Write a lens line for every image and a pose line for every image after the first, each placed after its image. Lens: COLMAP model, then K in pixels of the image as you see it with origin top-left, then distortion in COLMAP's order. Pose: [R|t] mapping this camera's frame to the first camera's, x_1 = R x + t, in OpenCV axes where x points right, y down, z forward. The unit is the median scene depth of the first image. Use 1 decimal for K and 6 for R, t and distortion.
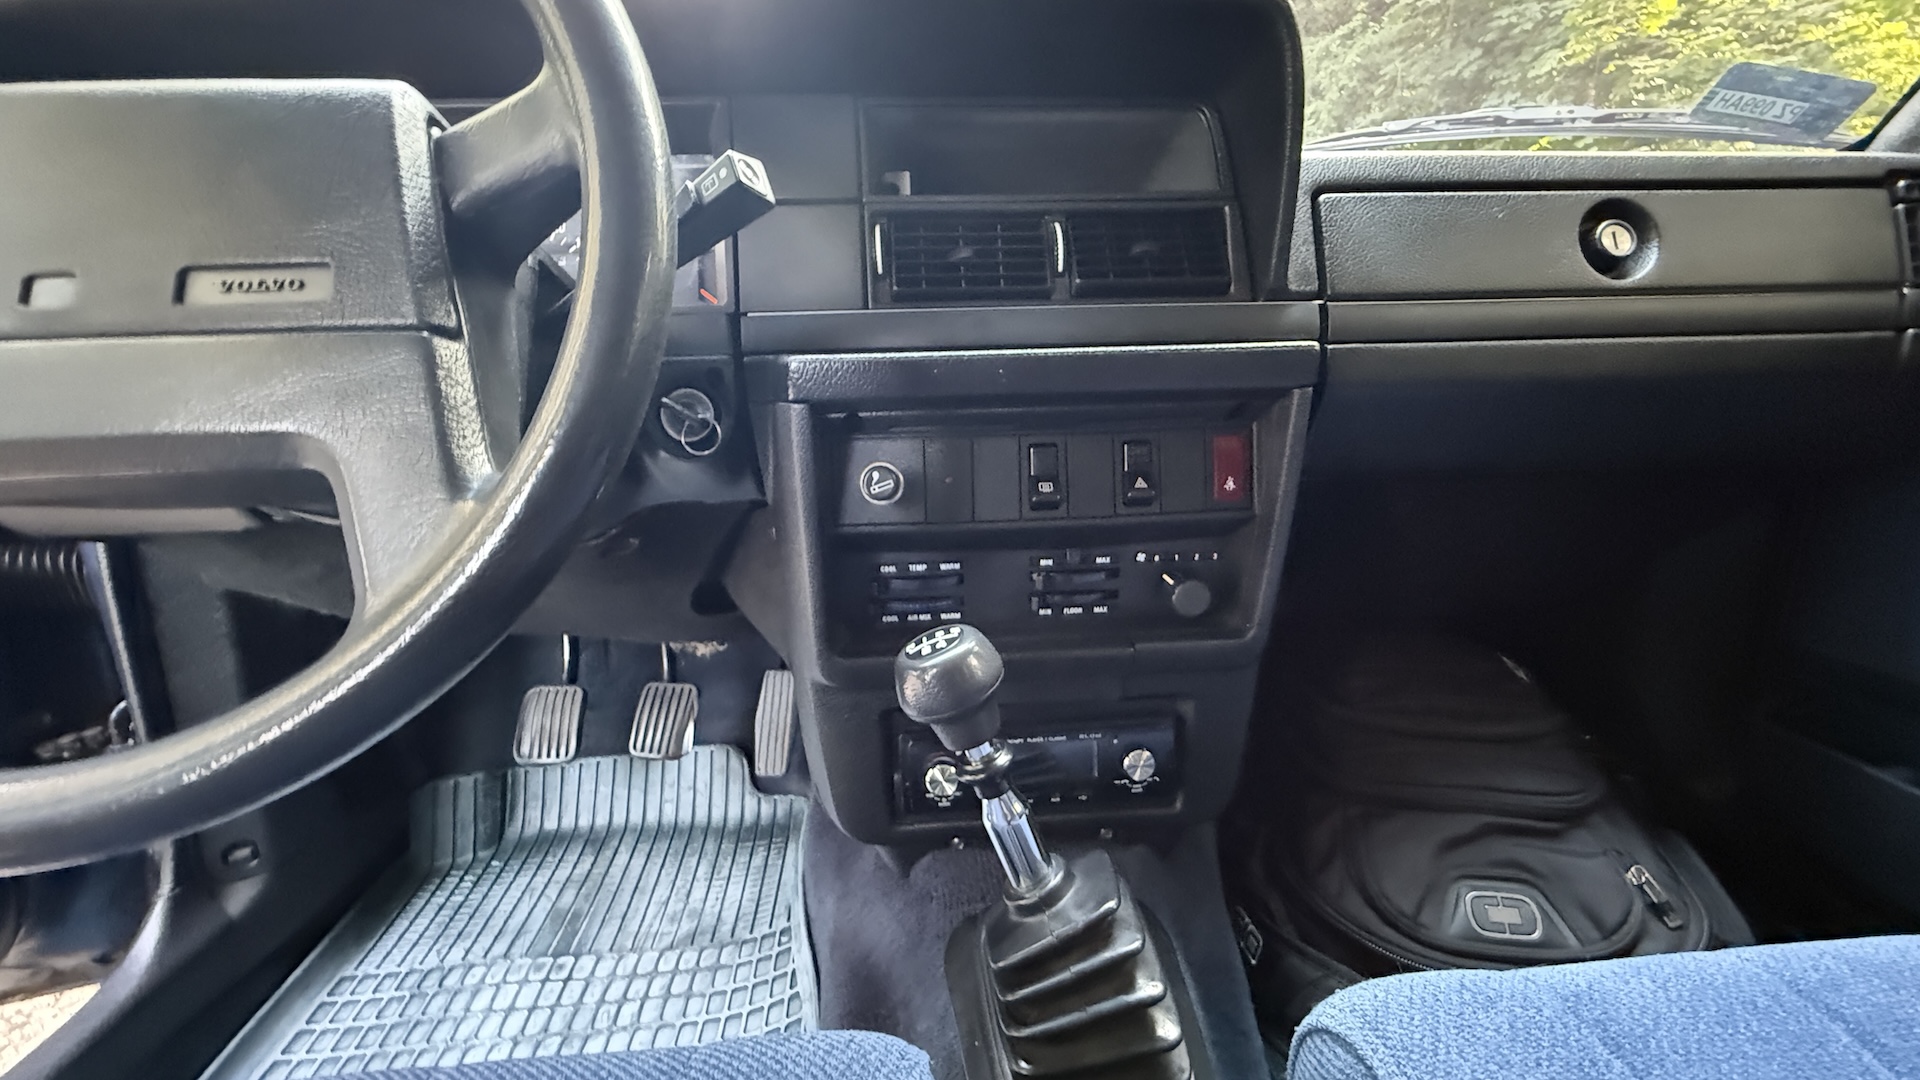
lens RADIAL K [[761.1, 0, 968.4], [0, 761.1, 545.2], [0, 0, 1]] dist [-0.001896, 0.000091]
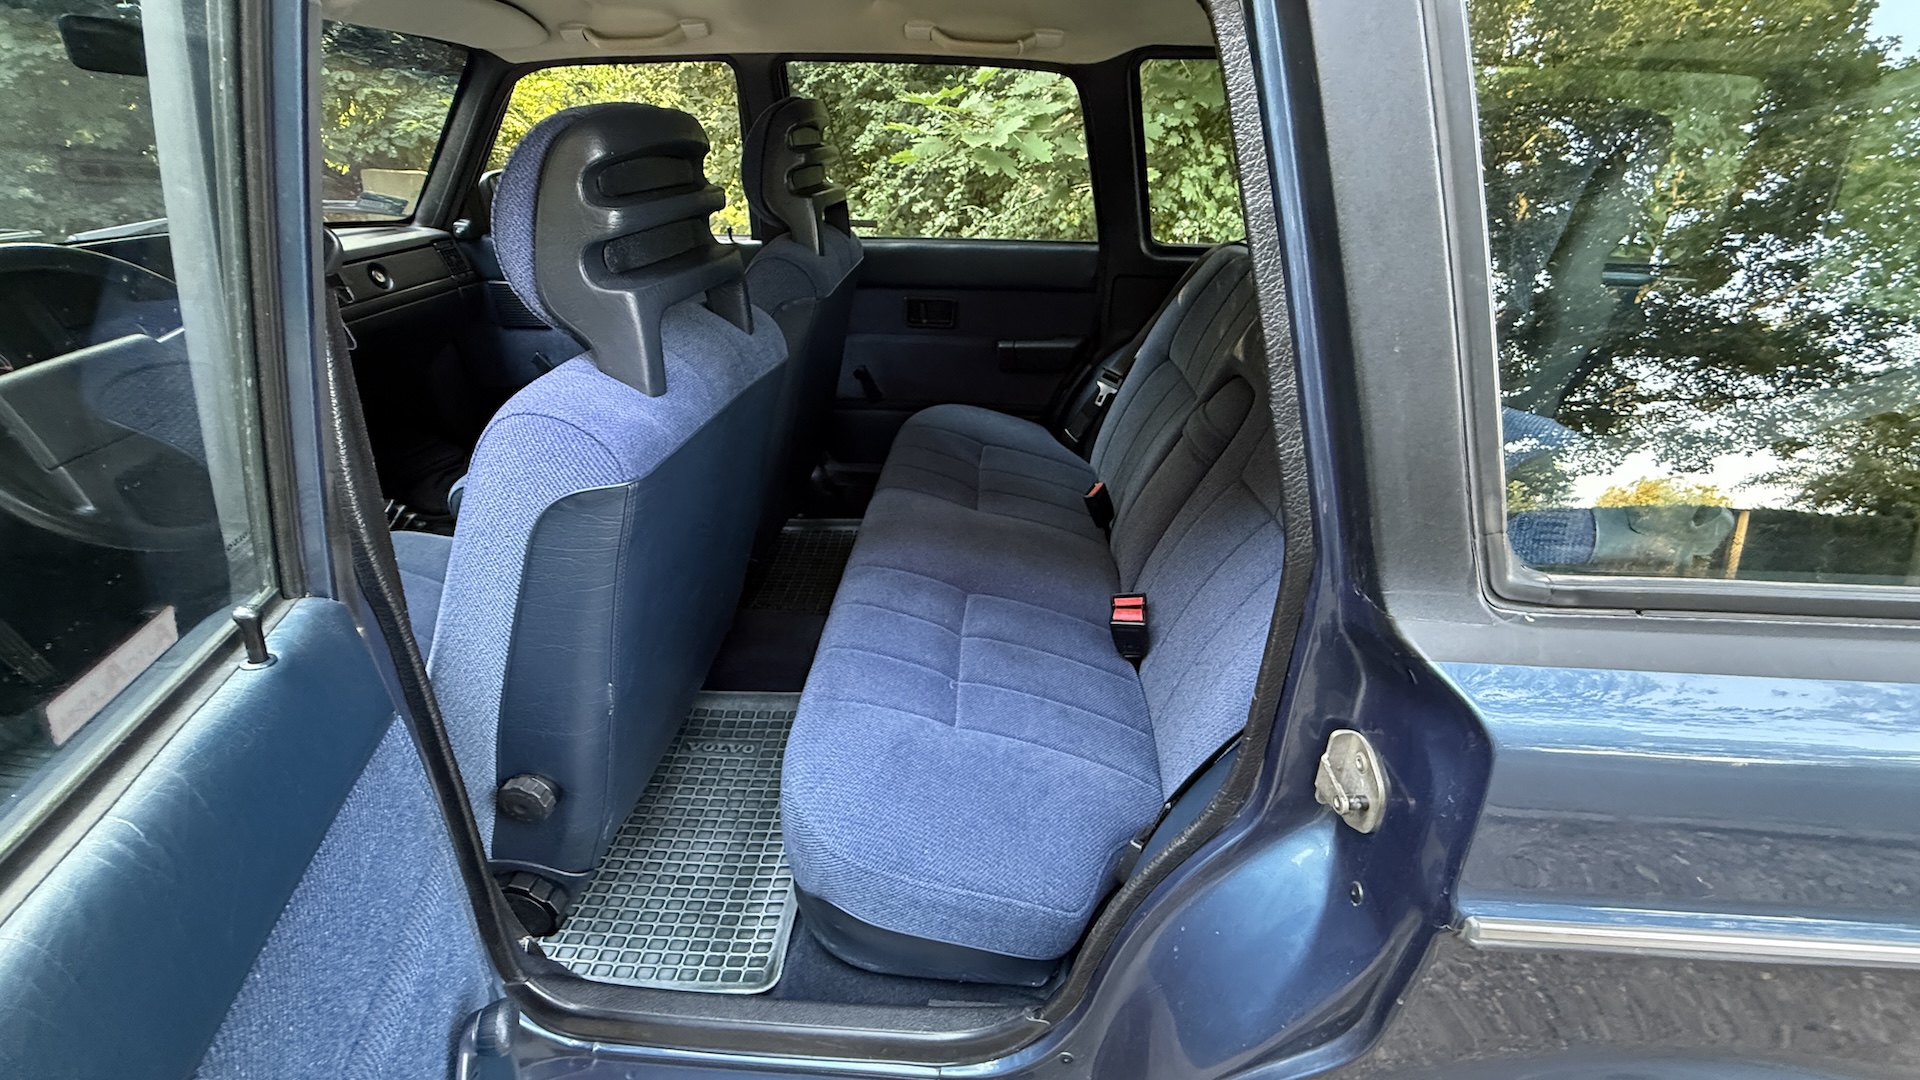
lens RADIAL K [[770.6, 0, 962.5], [0, 770.6, 533.7], [0, 0, 1]] dist [0.002752, 0.000197]
pose [[0.137771, -0.440123, 0.887305, -1.958097], [0.241544, 0.883730, 0.400846, -0.146722], [-0.960560, 0.159098, 0.228062, -1.738304]]
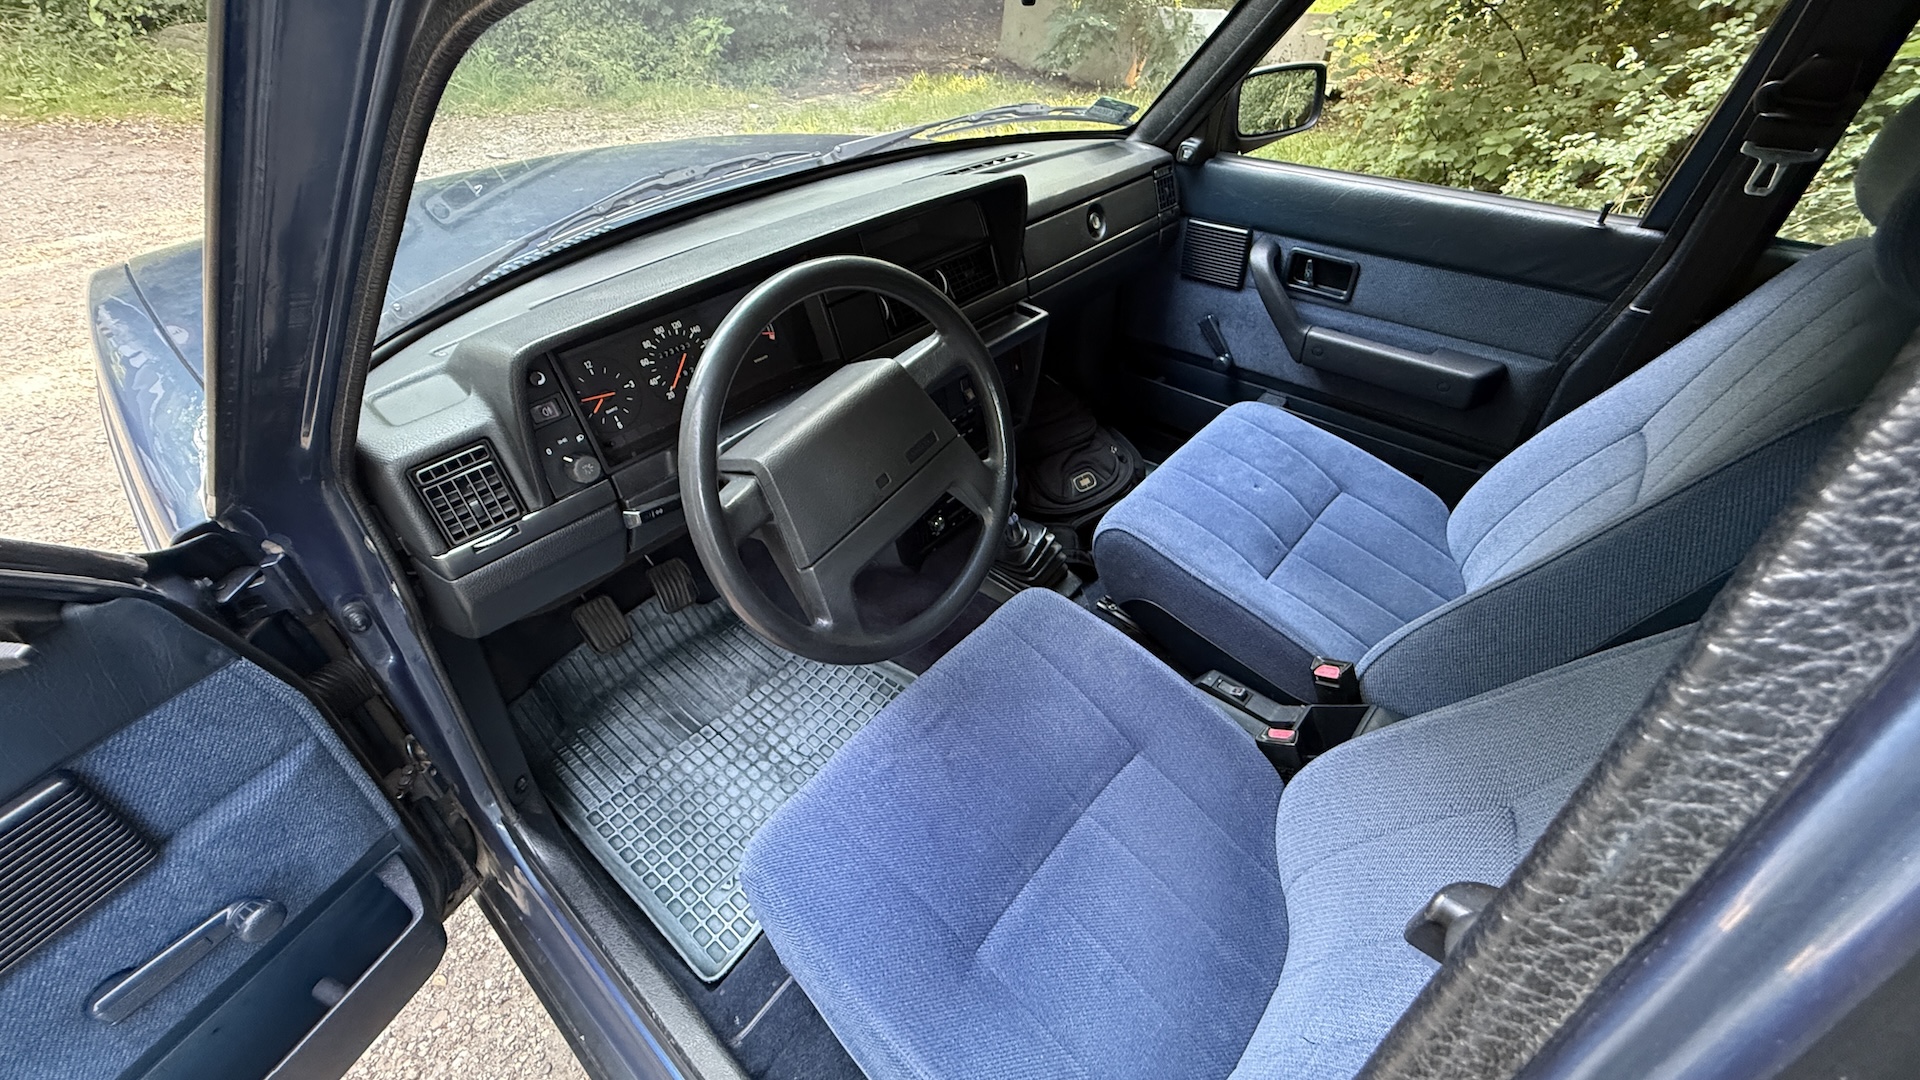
lens RADIAL K [[767.3, 0, 961.1], [0, 767.3, 536.1], [0, 0, 1]] dist [-0.003341, -0.000214]
pose [[0.704845, -0.431521, 0.563012, -1.236717], [0.178667, 0.876097, 0.447808, -0.654155], [-0.686492, -0.215043, 0.694612, -0.630787]]
